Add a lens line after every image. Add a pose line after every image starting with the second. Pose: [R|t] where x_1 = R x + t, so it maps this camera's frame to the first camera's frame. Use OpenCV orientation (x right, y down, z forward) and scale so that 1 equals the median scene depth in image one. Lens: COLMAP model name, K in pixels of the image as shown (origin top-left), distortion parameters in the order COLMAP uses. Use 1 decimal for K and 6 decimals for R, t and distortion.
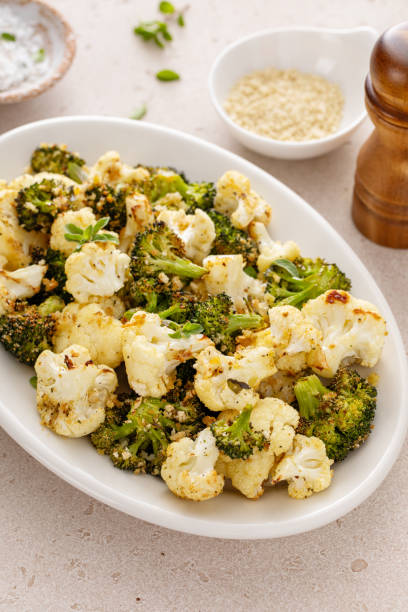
lens RADIAL K [[1963.5, 0, 204.0], [0, 1963.5, 306.0], [0, 0, 1]] dist [0.046972, 0.003723]
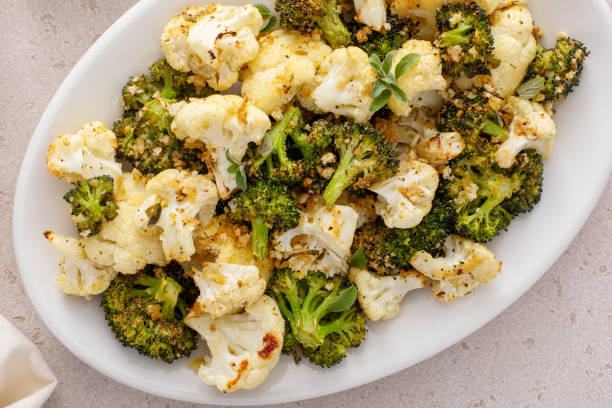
lens RADIAL K [[952.3, 0, 306.0], [0, 952.3, 204.0], [0, 0, 1]] dist [-0.038497, -0.225610]
pose [[-0.160946, 0.986550, 0.028561, -0.010768], [-0.779353, -0.144793, 0.609627, -0.269297], [0.605562, 0.075858, 0.792174, 0.660219]]
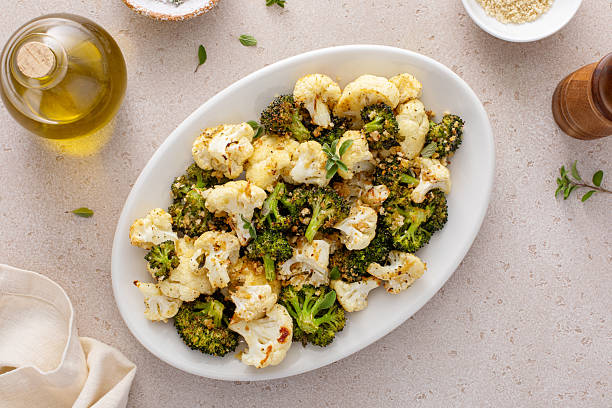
lens RADIAL K [[952.3, 0, 306.0], [0, 952.3, 204.0], [0, 0, 1]] dist [-0.038497, -0.225610]
pose [[-0.028944, 0.998550, -0.045391, 0.004924], [-0.772194, 0.006498, 0.635353, -0.445015], [0.634727, 0.053440, 0.770887, 0.480174]]
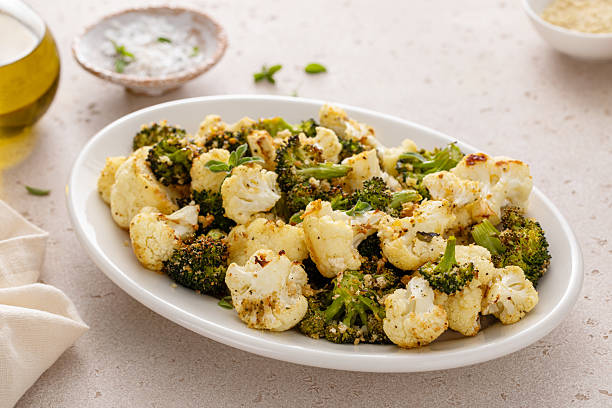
lens RADIAL K [[1963.5, 0, 306.0], [0, 1963.5, 204.0], [0, 0, 1]] dist [0.046972, 0.003723]
pose [[0.947795, -0.224692, 0.226271, -0.265236], [0.274391, 0.936181, -0.219713, 0.226488], [-0.162463, 0.270330, 0.948961, 0.008048]]
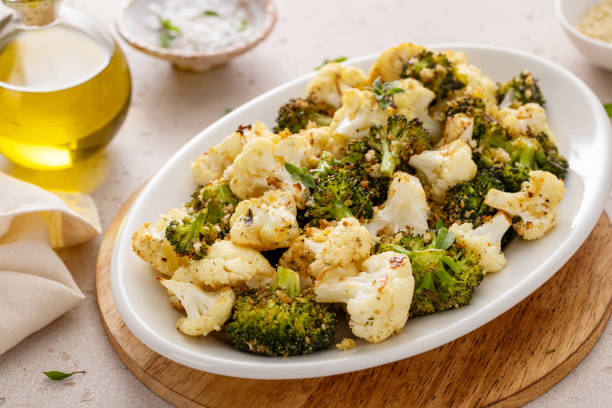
lens RADIAL K [[1963.5, 0, 306.0], [0, 1963.5, 204.0], [0, 0, 1]] dist [0.046972, 0.003723]
pose [[0.260482, 0.549456, -0.793881, 0.765818], [-0.705116, 0.669952, 0.232326, -0.204044], [0.659515, 0.499261, 0.561941, 0.439968]]
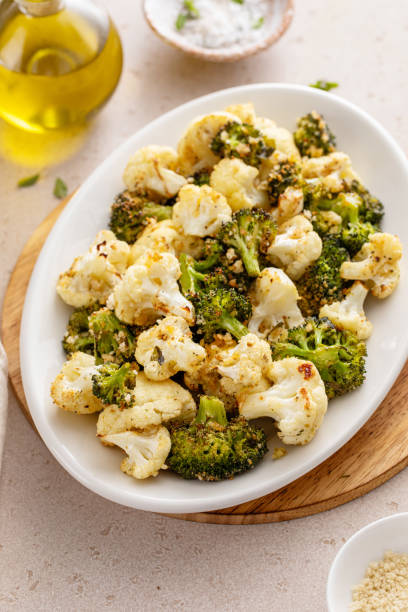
lens RADIAL K [[1963.5, 0, 204.0], [0, 1963.5, 306.0], [0, 0, 1]] dist [0.046972, 0.003723]
pose [[0.570387, 0.636795, -0.518797, 0.545789], [-0.613981, 0.750111, 0.245684, -0.247878], [0.545606, 0.178397, 0.818834, 0.121466]]
